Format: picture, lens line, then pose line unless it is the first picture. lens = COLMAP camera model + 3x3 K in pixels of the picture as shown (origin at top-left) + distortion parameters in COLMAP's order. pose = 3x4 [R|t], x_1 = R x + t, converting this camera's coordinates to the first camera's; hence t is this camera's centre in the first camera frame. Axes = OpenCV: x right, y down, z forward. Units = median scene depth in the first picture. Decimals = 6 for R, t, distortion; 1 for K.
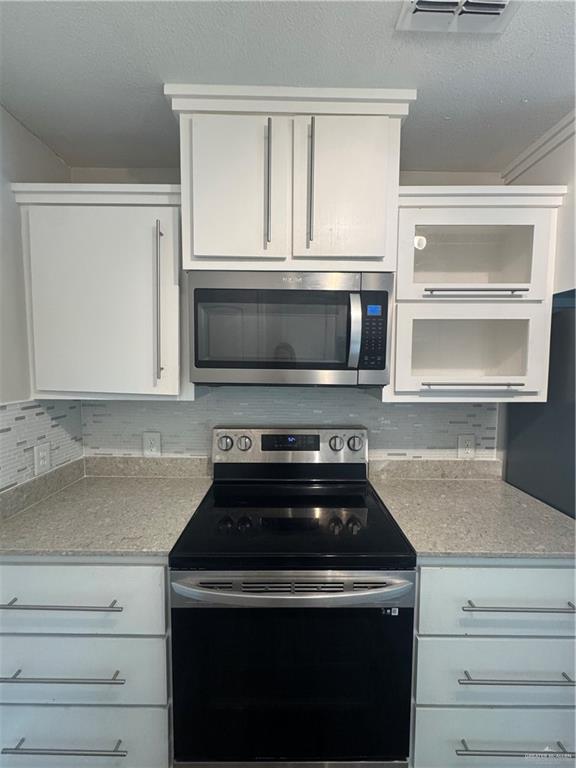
lens RADIAL K [[307.0, 0, 287.4], [0, 307.0, 382.3], [0, 0, 1]] dist [0.001465, 0.000150]
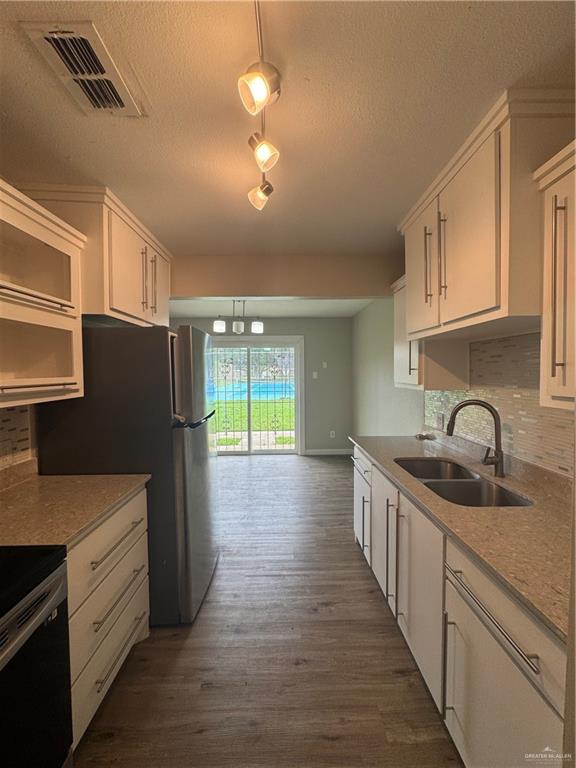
lens RADIAL K [[307.0, 0, 287.4], [0, 307.0, 382.3], [0, 0, 1]] dist [0.001465, 0.000150]
pose [[-0.015164, -0.041974, 0.999004, -0.443975], [0.061176, 0.997208, 0.042827, 0.001558], [-0.998012, 0.061764, -0.012554, 0.150742]]
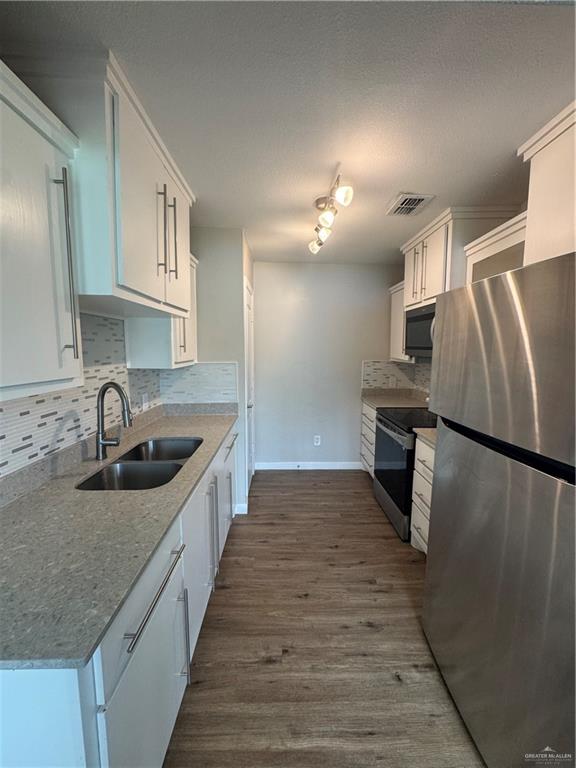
lens RADIAL K [[307.0, 0, 287.4], [0, 307.0, 382.3], [0, 0, 1]] dist [0.001465, 0.000150]
pose [[0.012593, 0.104304, -0.994466, 1.993732], [-0.061724, 0.992729, 0.103340, 0.018243], [0.998014, 0.060081, 0.018939, -0.006208]]
